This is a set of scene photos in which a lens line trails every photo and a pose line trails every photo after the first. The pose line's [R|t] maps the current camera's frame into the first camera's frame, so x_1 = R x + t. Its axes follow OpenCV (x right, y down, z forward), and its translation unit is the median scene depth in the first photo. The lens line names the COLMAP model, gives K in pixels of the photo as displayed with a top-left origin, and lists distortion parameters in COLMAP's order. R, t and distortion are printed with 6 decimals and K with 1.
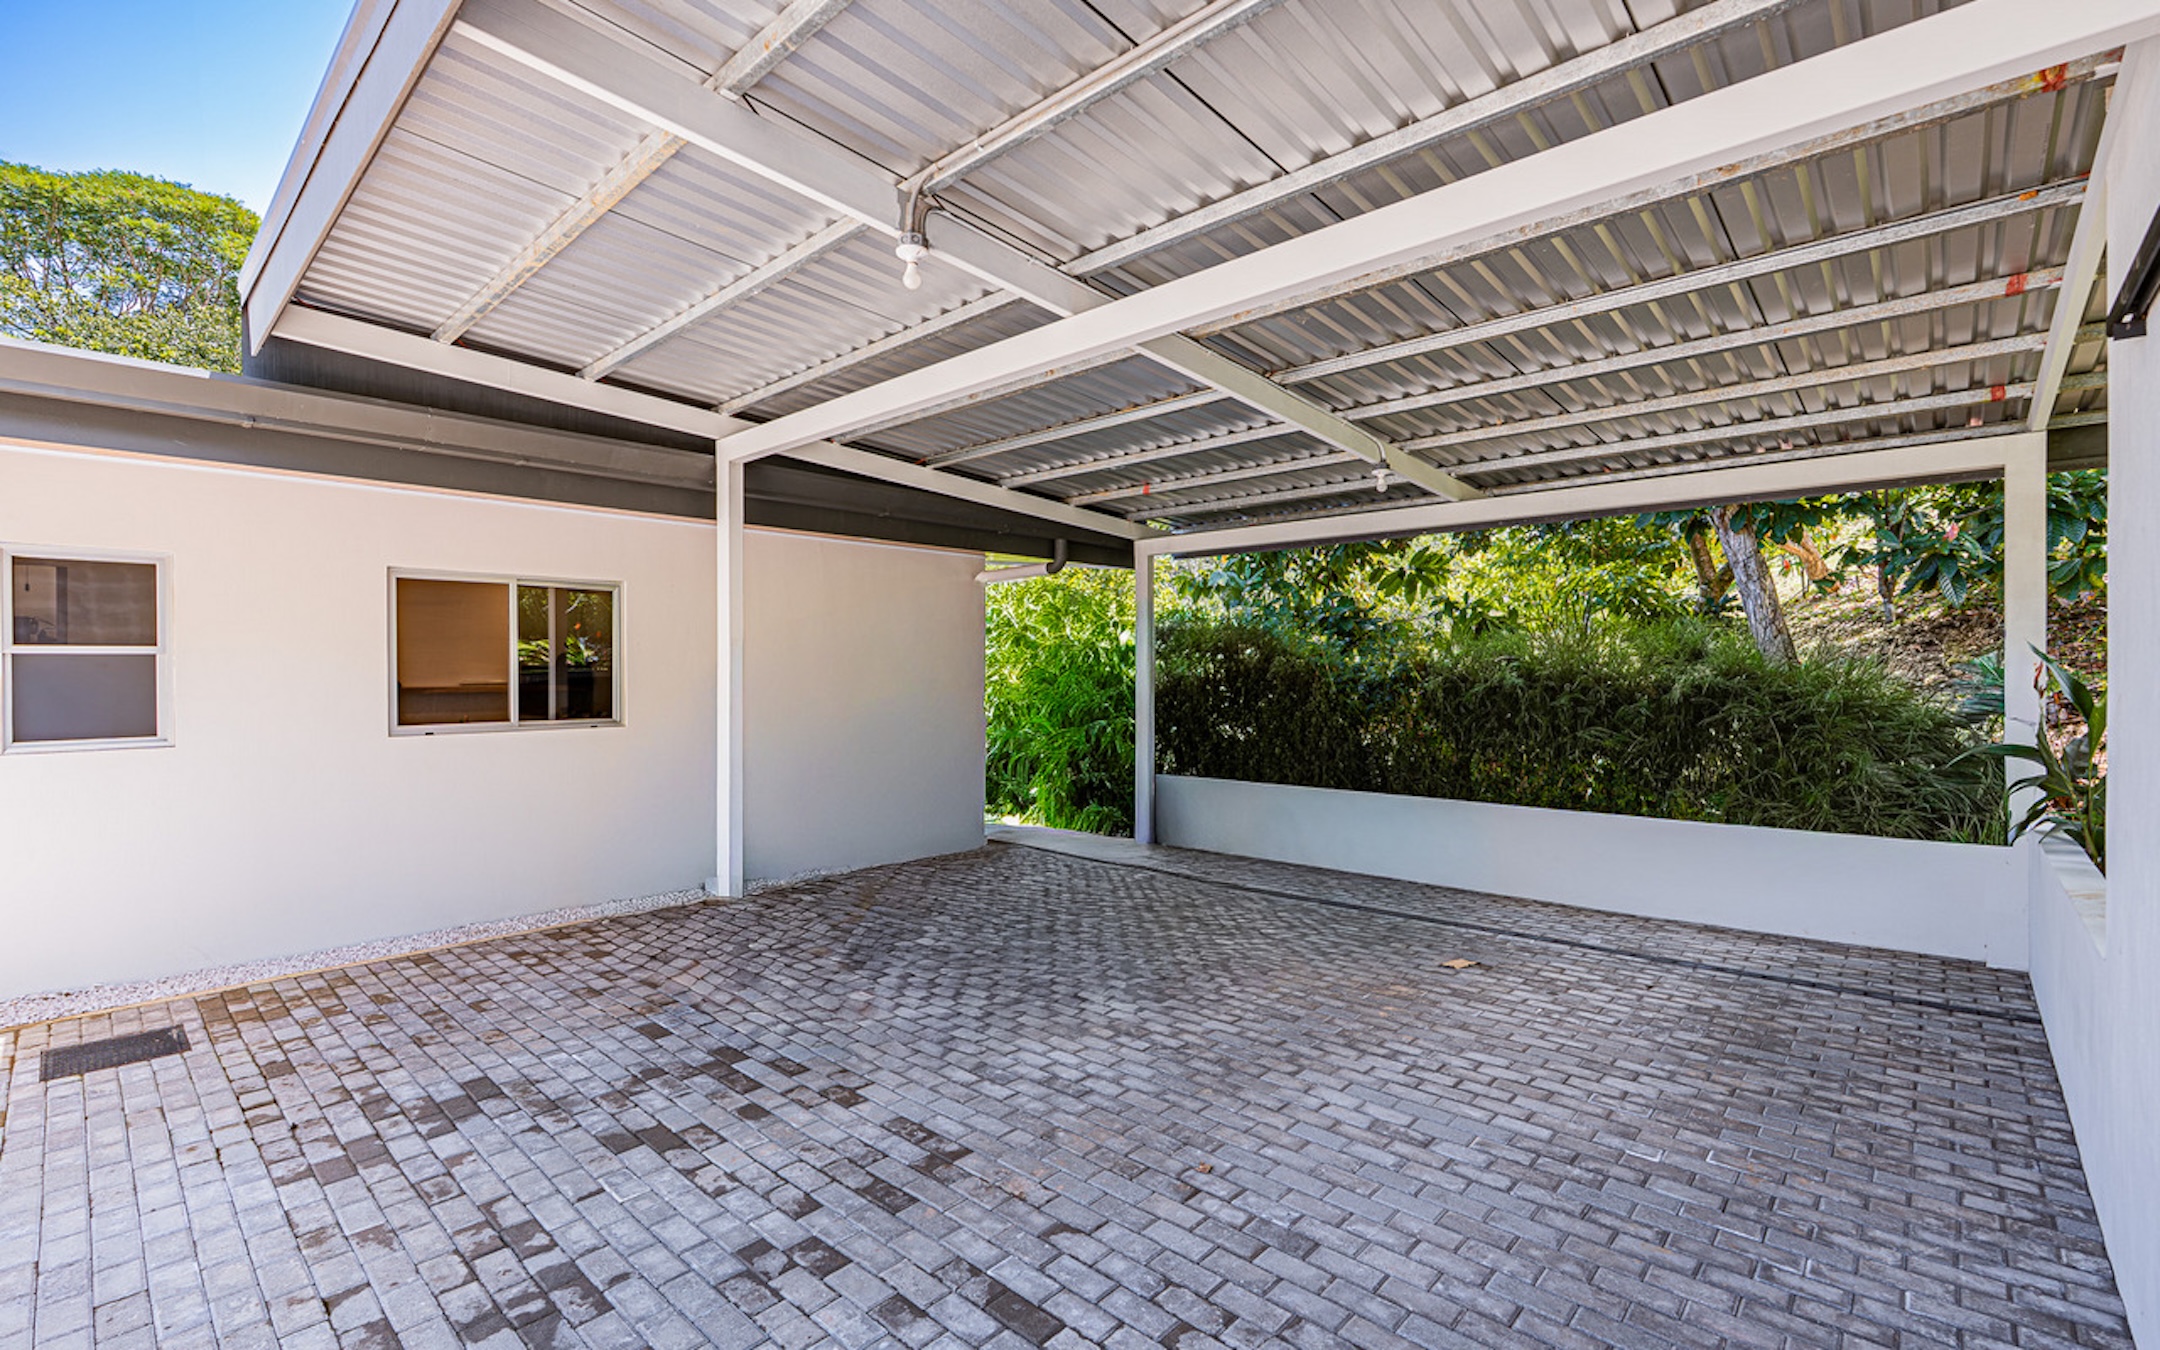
lens RADIAL K [[917.7, 0, 1080.0], [0, 917.7, 675.0], [0, 0, 1]] dist [-0.000745, -0.000282]
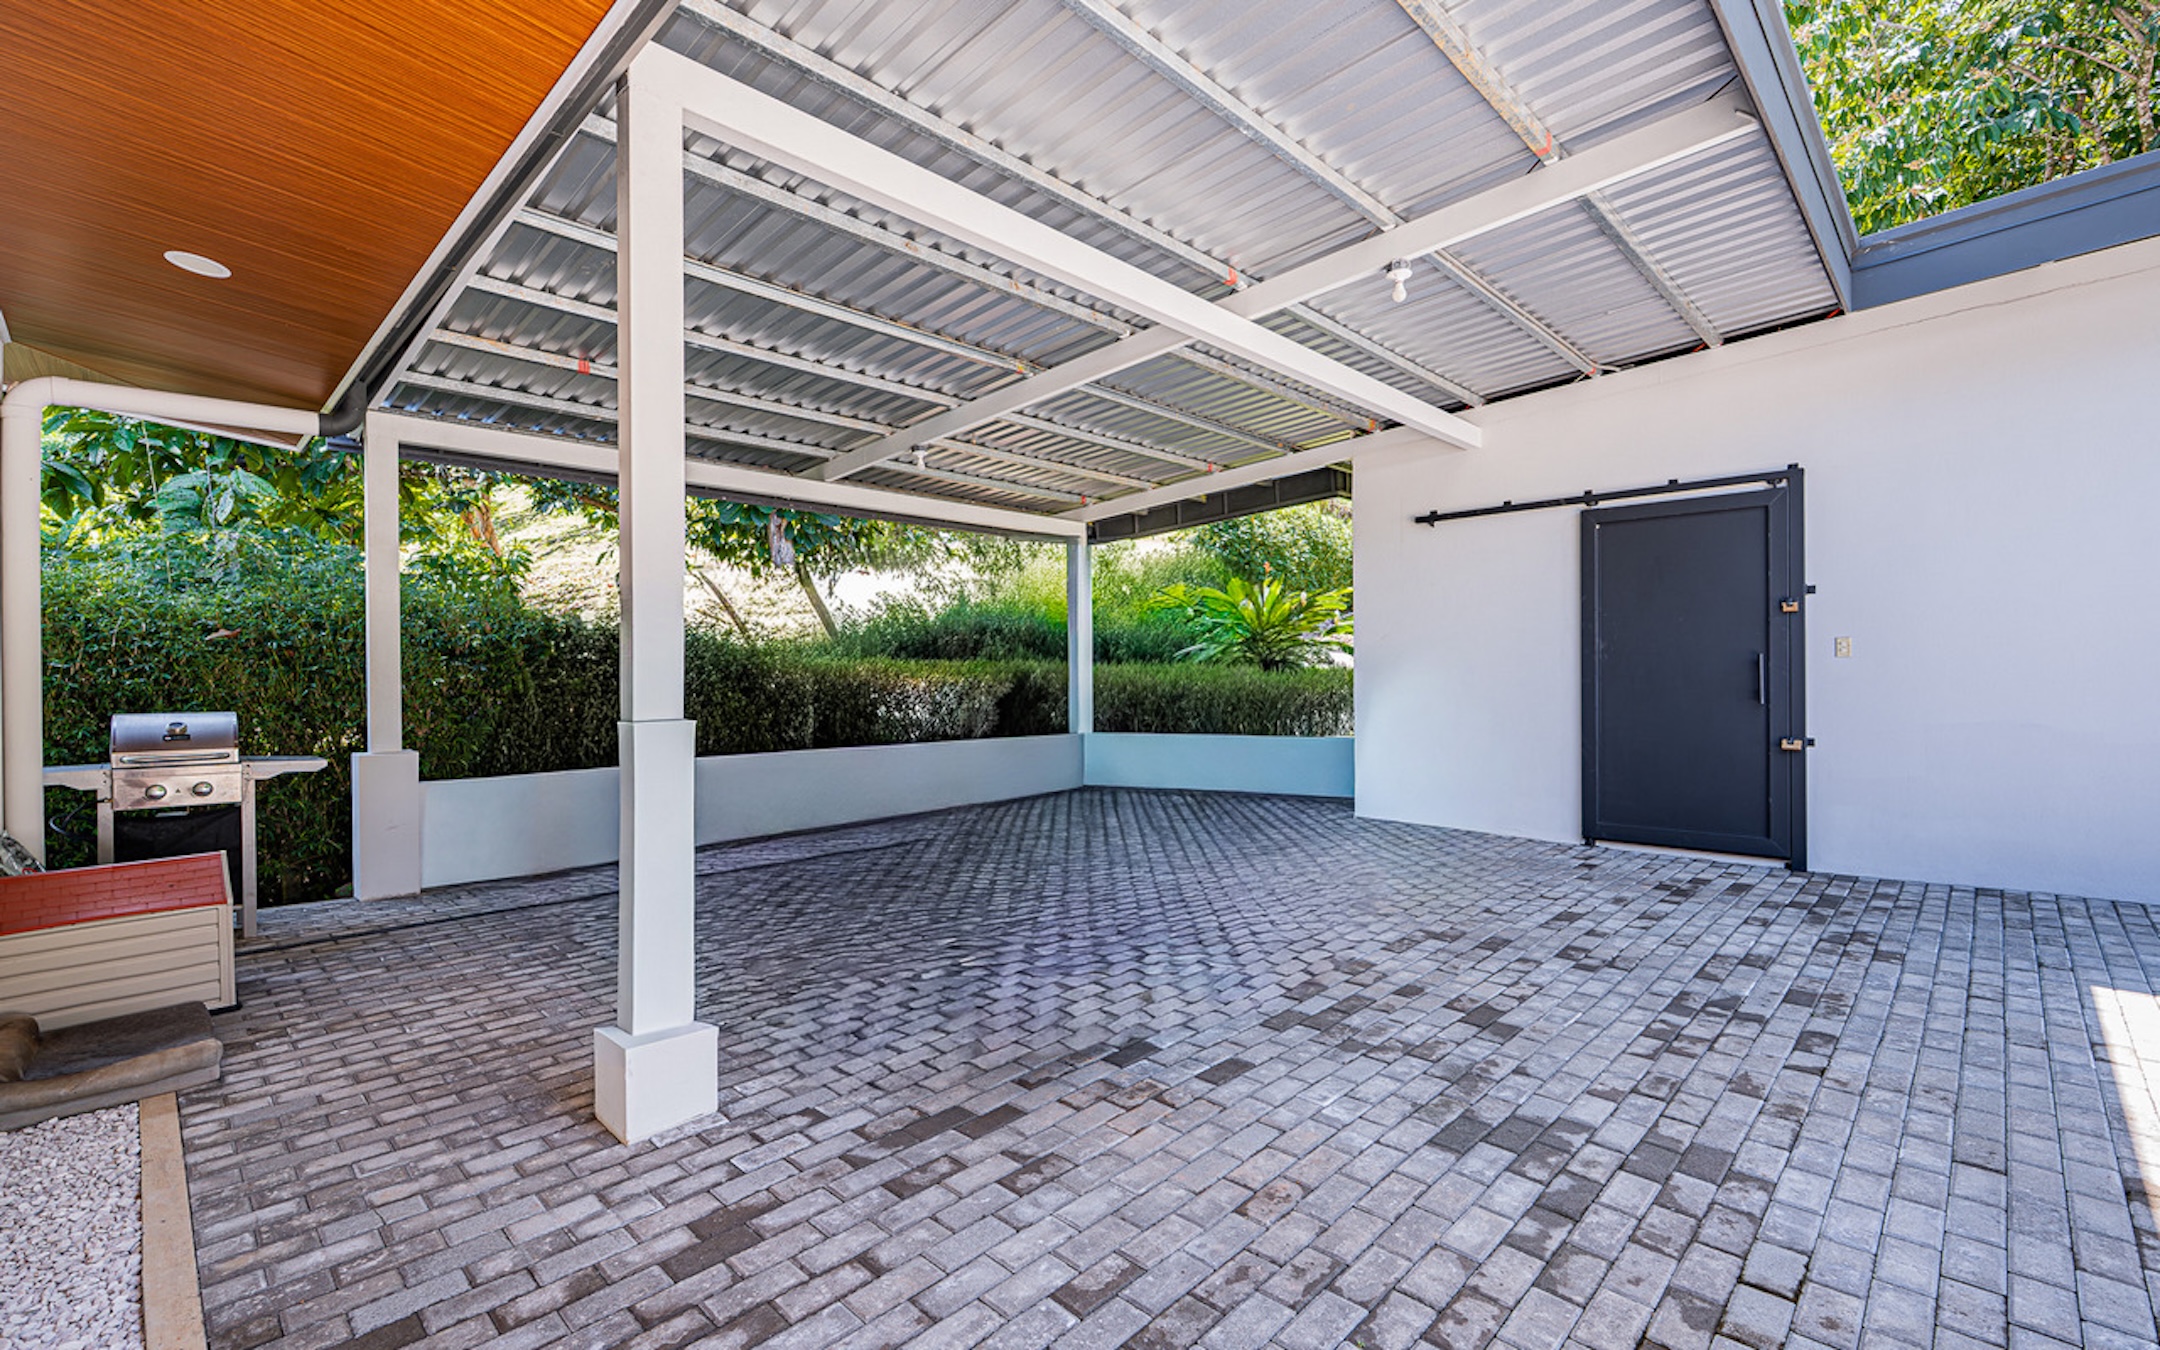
lens RADIAL K [[917.7, 0, 1080.0], [0, 917.7, 675.0], [0, 0, 1]] dist [-0.000745, -0.000282]
pose [[0.051762, 0.004961, 0.998647, -1.501576], [0.010111, 0.999934, -0.005492, 0.115887], [-0.998608, 0.010382, 0.051708, 1.376752]]
